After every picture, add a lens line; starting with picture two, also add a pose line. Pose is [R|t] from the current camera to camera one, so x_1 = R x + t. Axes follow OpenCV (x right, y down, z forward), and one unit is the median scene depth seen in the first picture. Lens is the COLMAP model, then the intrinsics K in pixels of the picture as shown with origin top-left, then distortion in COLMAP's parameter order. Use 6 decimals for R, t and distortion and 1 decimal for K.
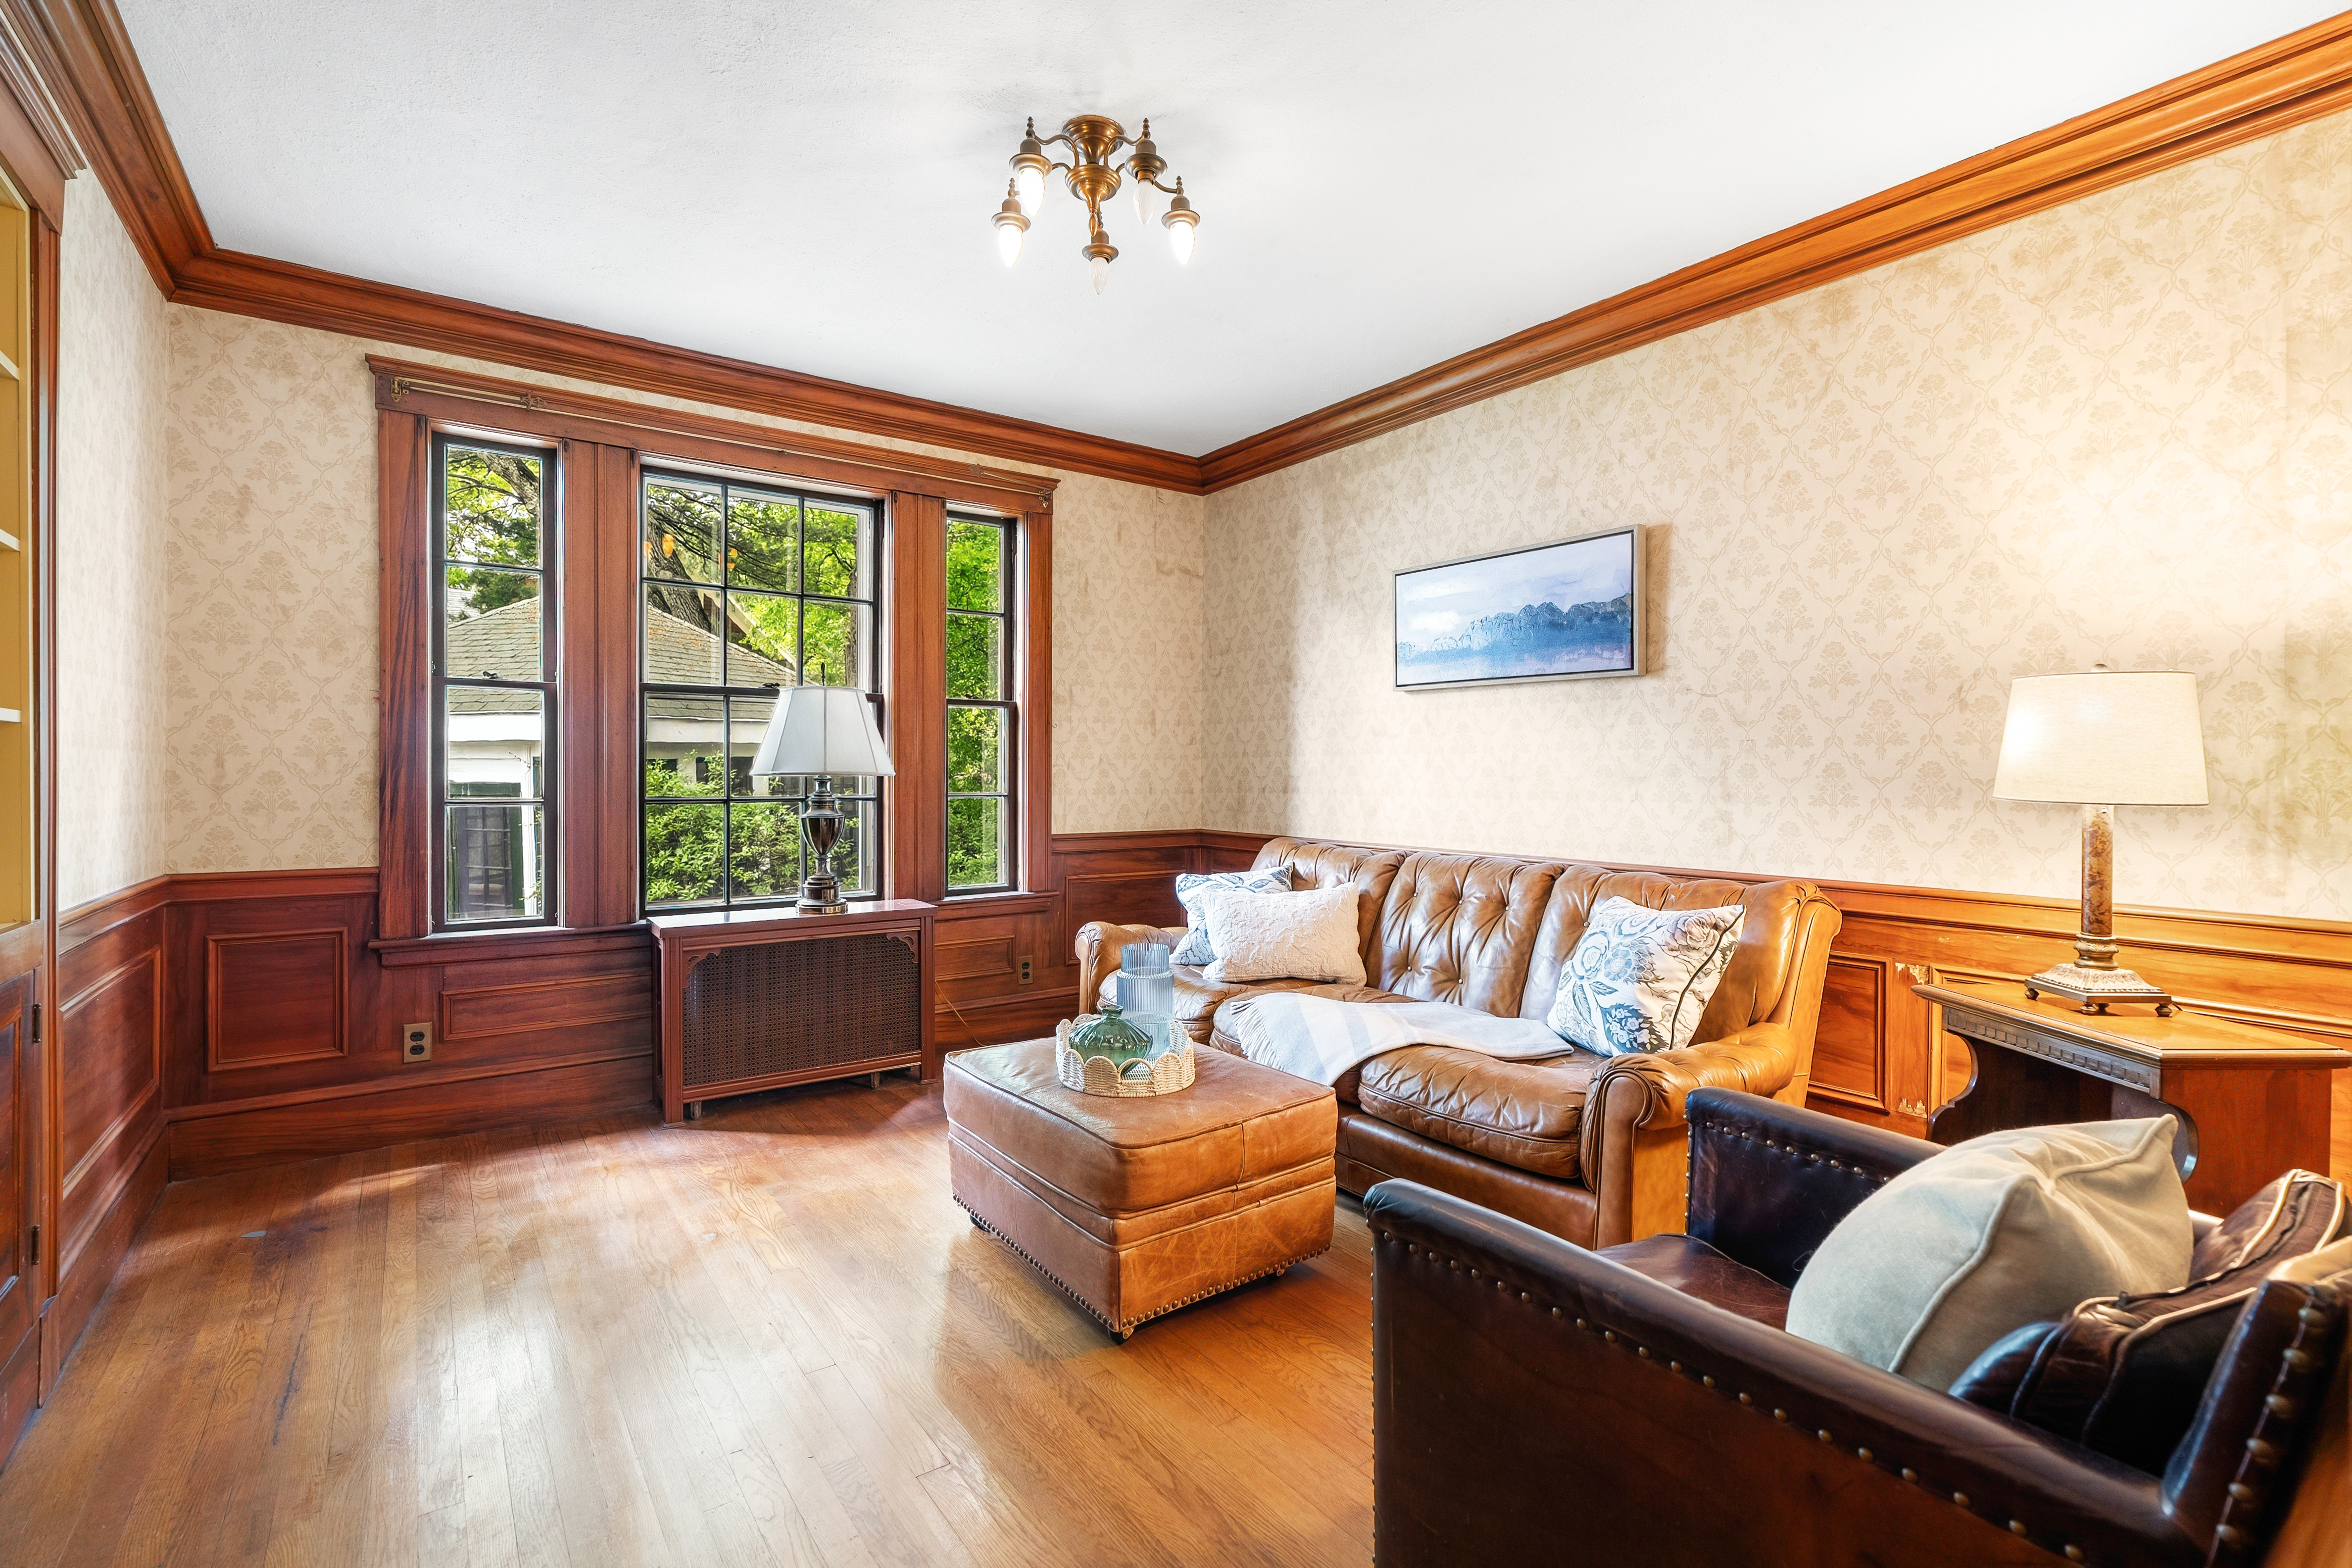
lens RADIAL K [[1064.1, 0, 1168.5], [0, 1064.1, 777.9], [0, 0, 1]] dist [-0.003810, 0.000745]
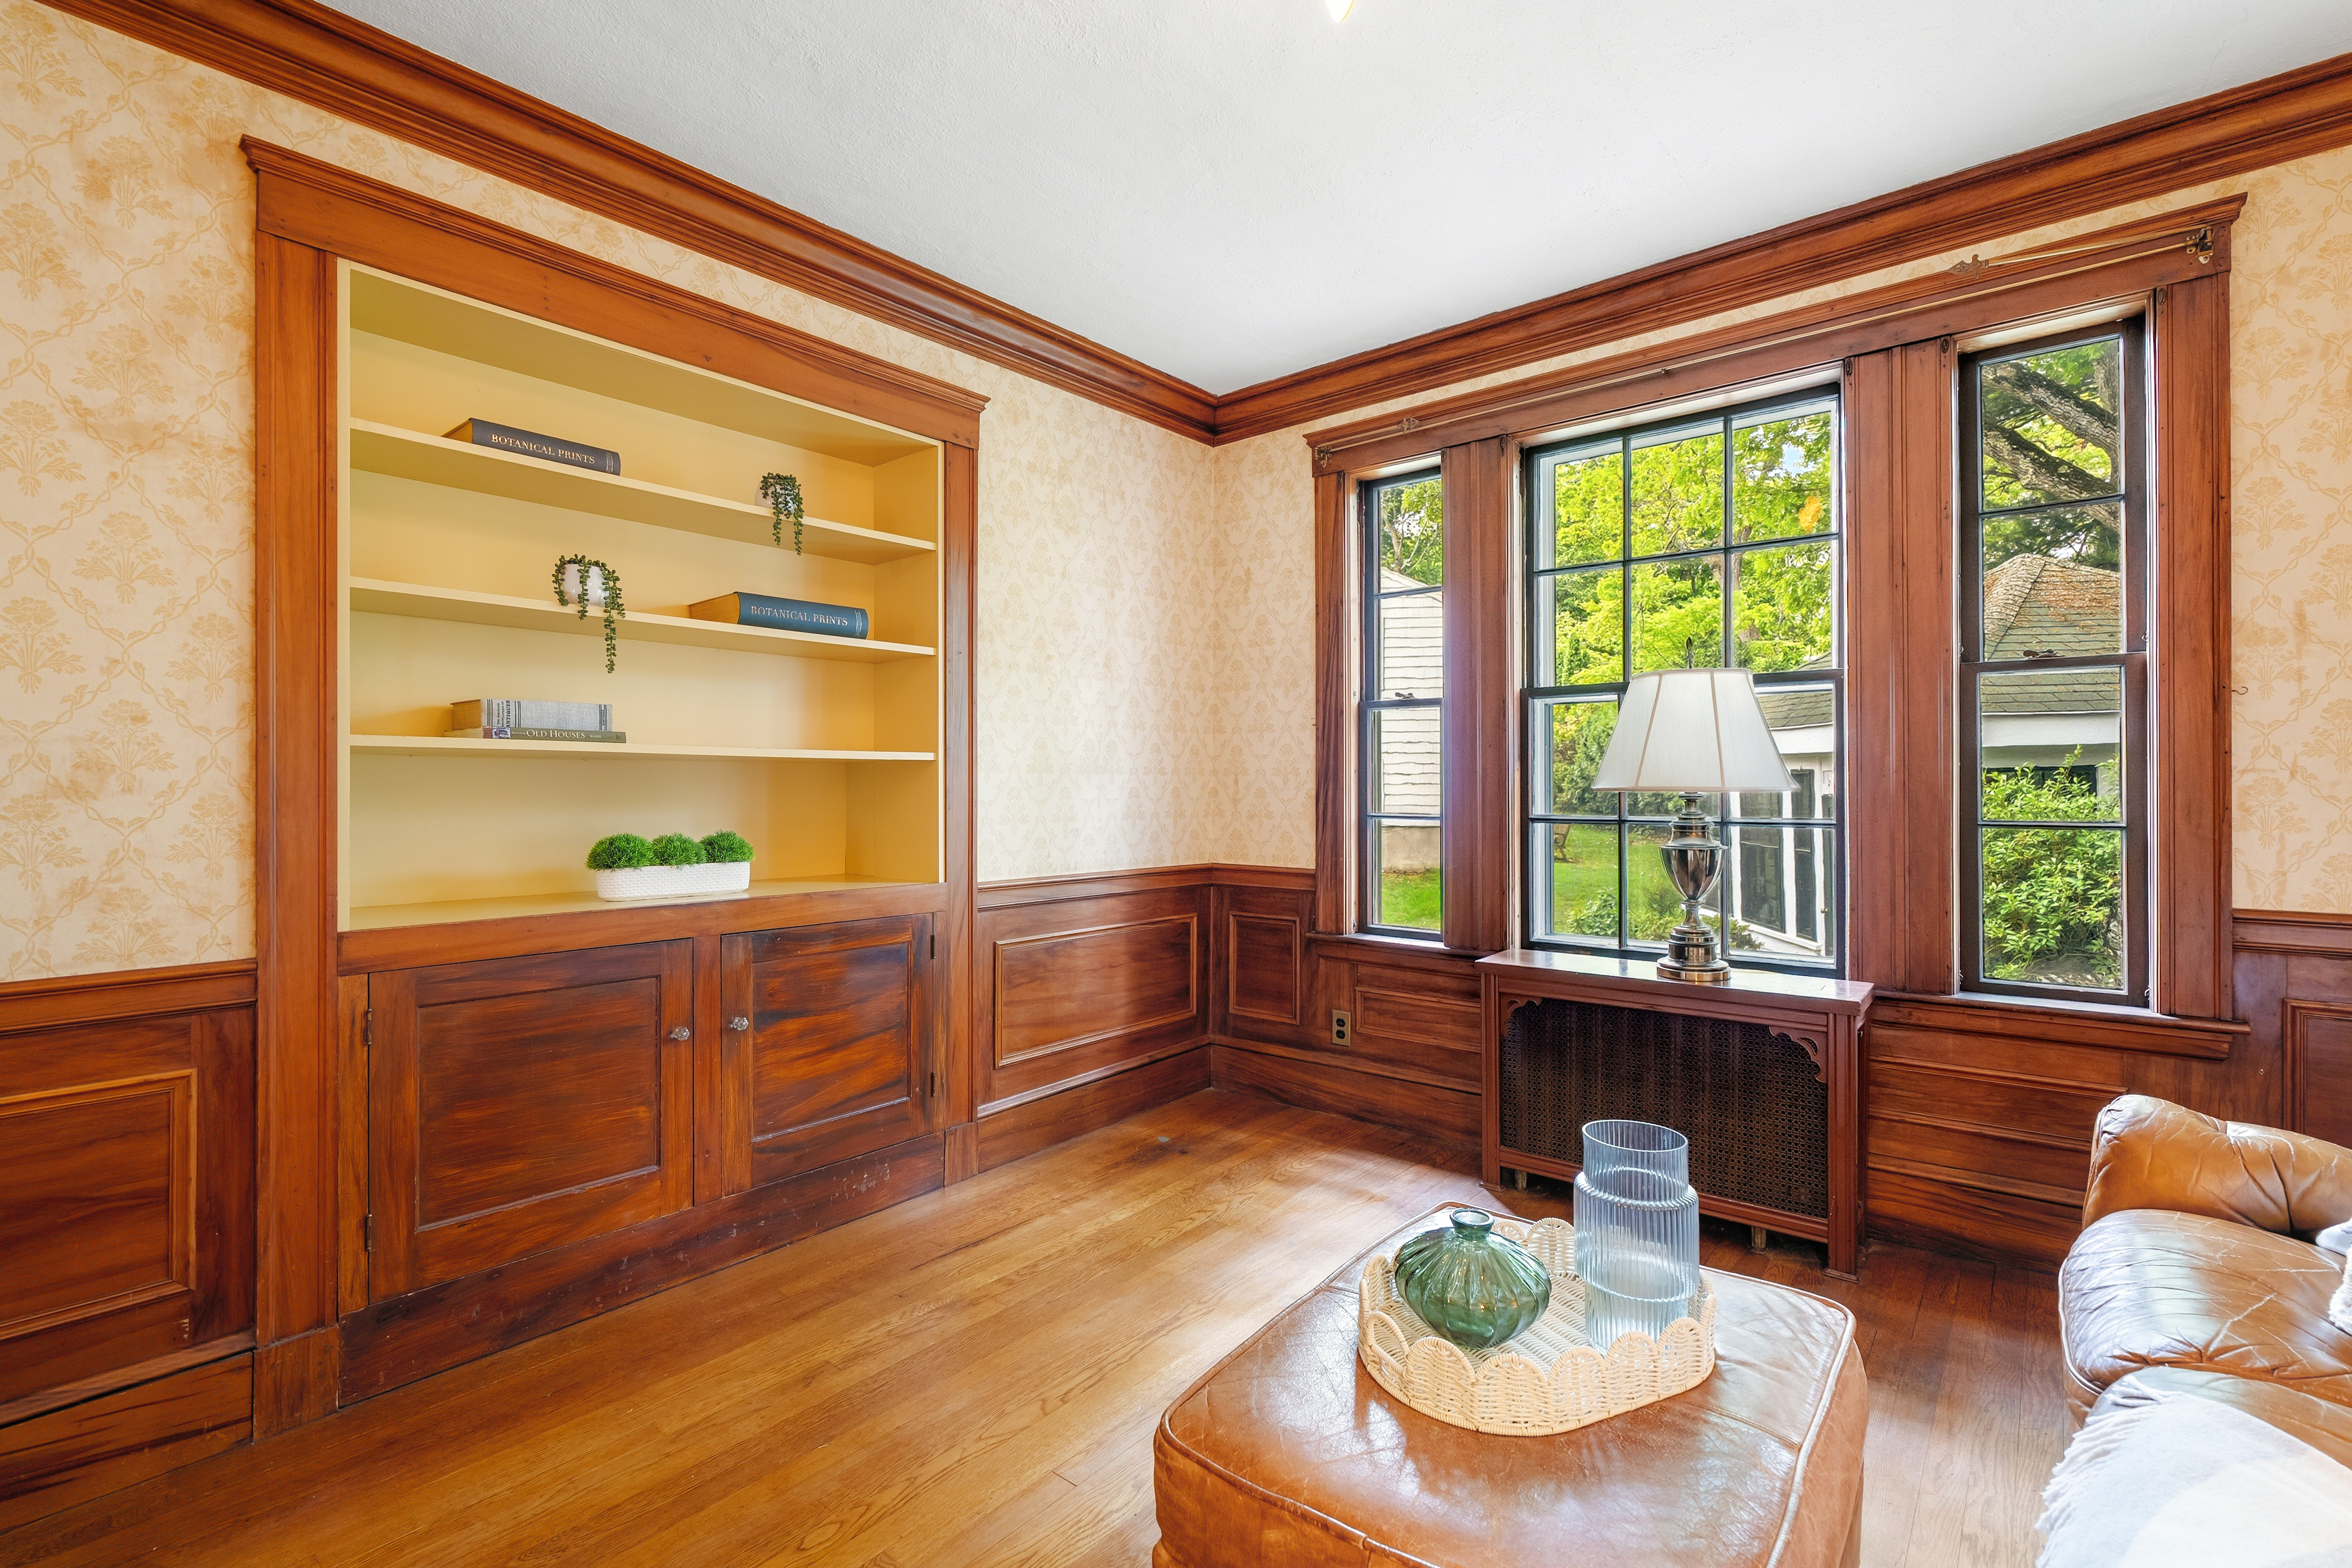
lens RADIAL K [[1064.1, 0, 1168.7], [0, 1064.1, 786.9], [0, 0, 1]] dist [-0.003810, 0.000745]
pose [[0.254012, -0.003381, -0.967195, 0.345062], [-0.001560, 0.999991, -0.003905, -0.002157], [0.967200, 0.002501, 0.254005, 0.545764]]
